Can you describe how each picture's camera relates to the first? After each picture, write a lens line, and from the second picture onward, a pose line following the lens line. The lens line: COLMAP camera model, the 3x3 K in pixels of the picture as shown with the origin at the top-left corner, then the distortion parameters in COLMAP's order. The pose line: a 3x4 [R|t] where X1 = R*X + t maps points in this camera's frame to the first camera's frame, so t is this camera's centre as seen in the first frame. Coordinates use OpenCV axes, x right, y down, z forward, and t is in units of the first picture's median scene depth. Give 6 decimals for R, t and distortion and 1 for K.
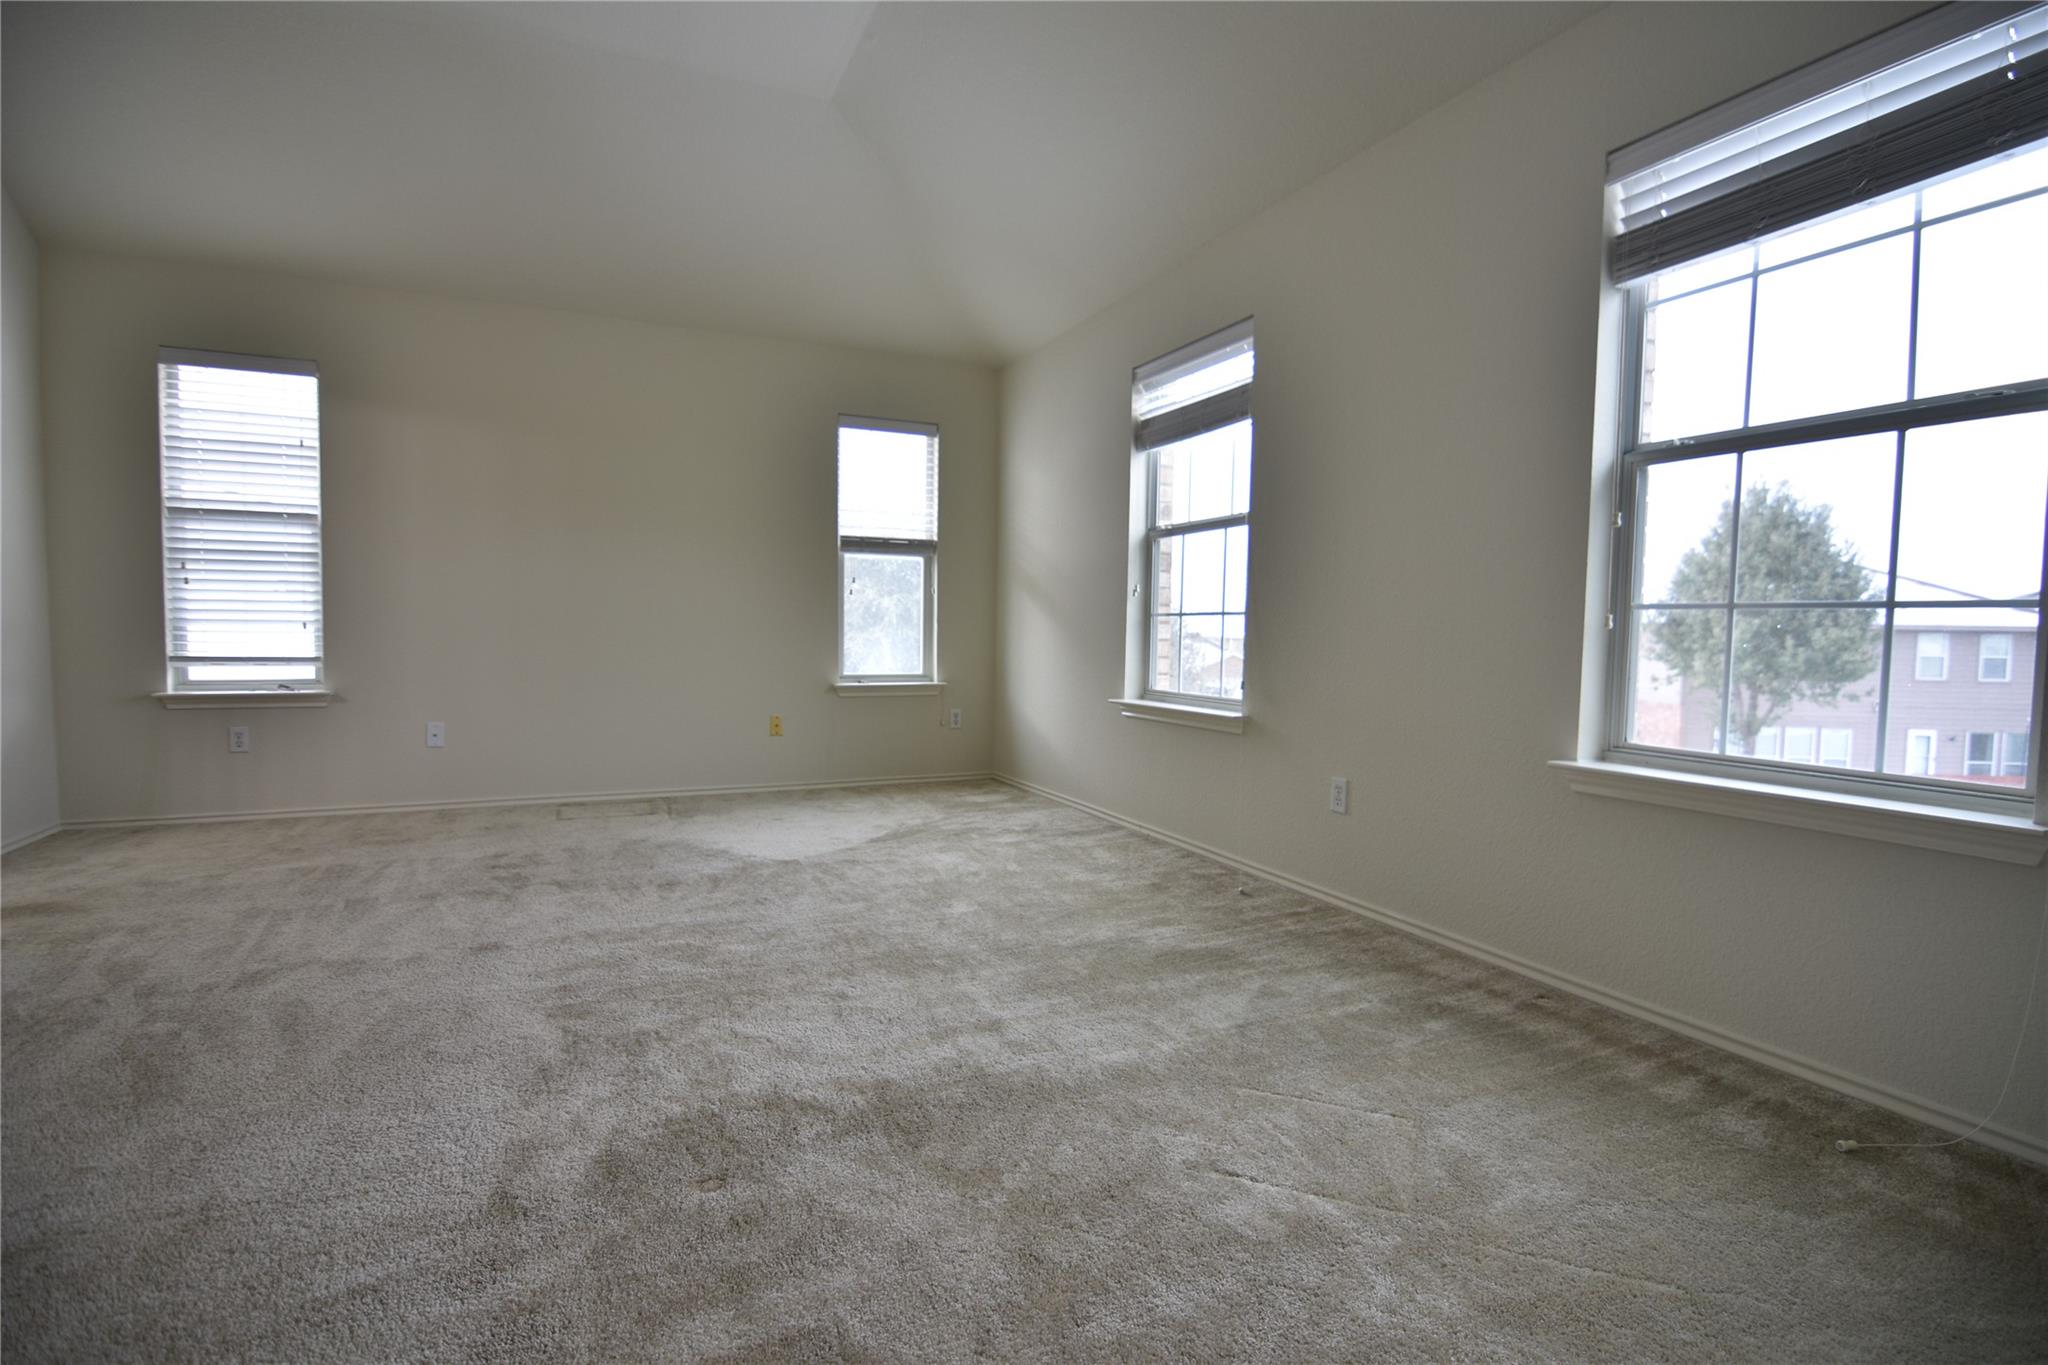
lens RADIAL K [[980.5, 0, 1043.7], [0, 980.5, 691.5], [0, 0, 1]] dist [-0.000763, -0.015036]
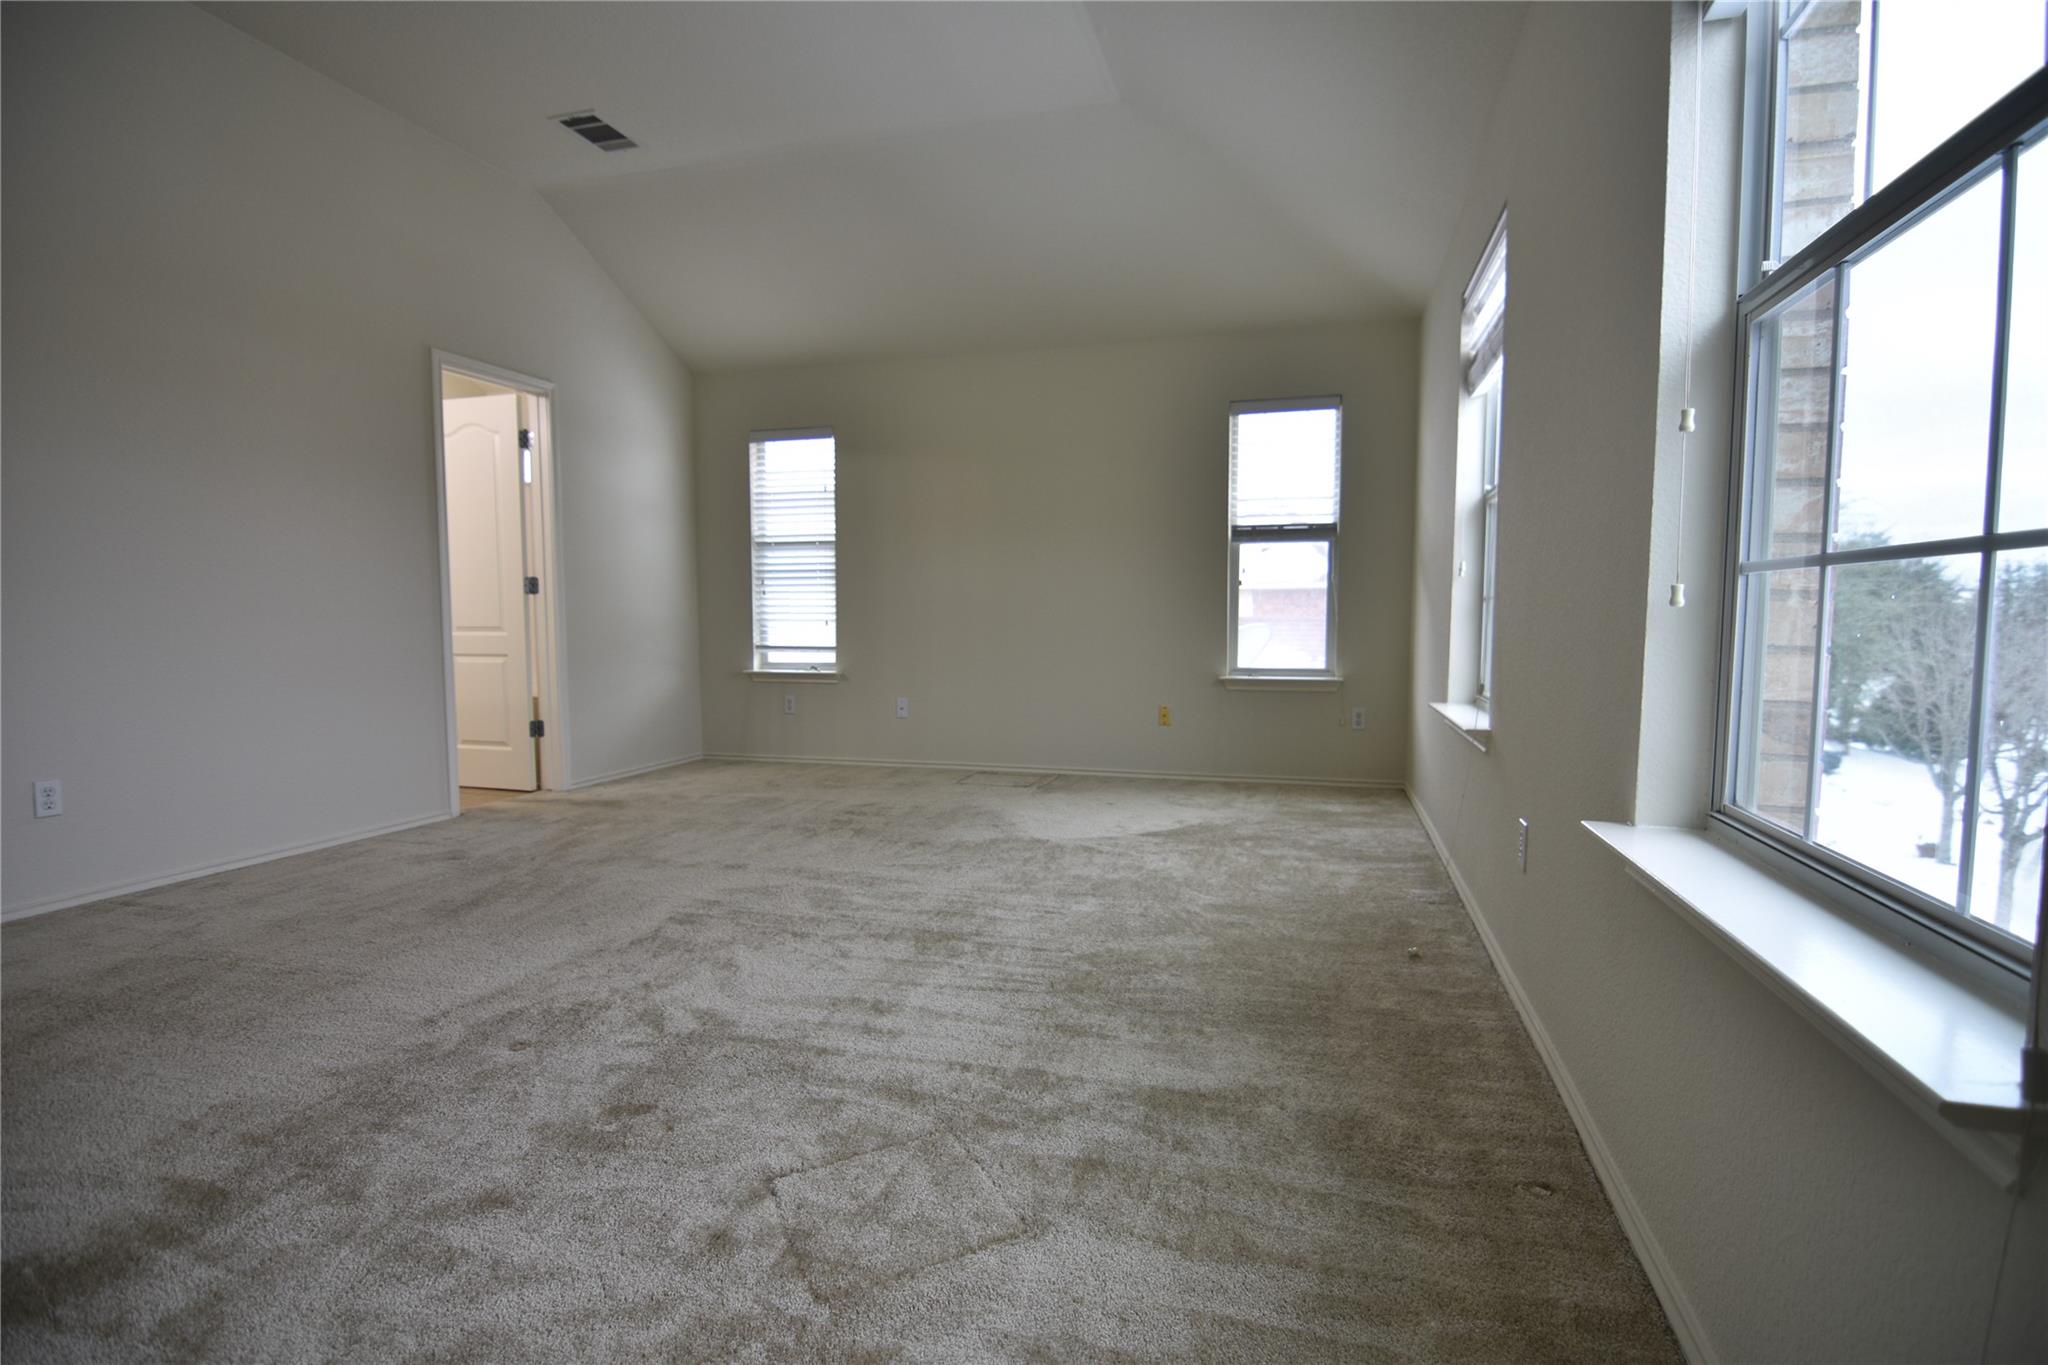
lens RADIAL K [[980.5, 0, 1043.7], [0, 980.5, 691.5], [0, 0, 1]] dist [-0.000763, -0.015036]
pose [[0.754928, 0.035344, -0.654854, 0.388062], [-0.030465, 0.999359, 0.018818, -0.007641], [0.655100, 0.005744, 0.755521, 0.174901]]
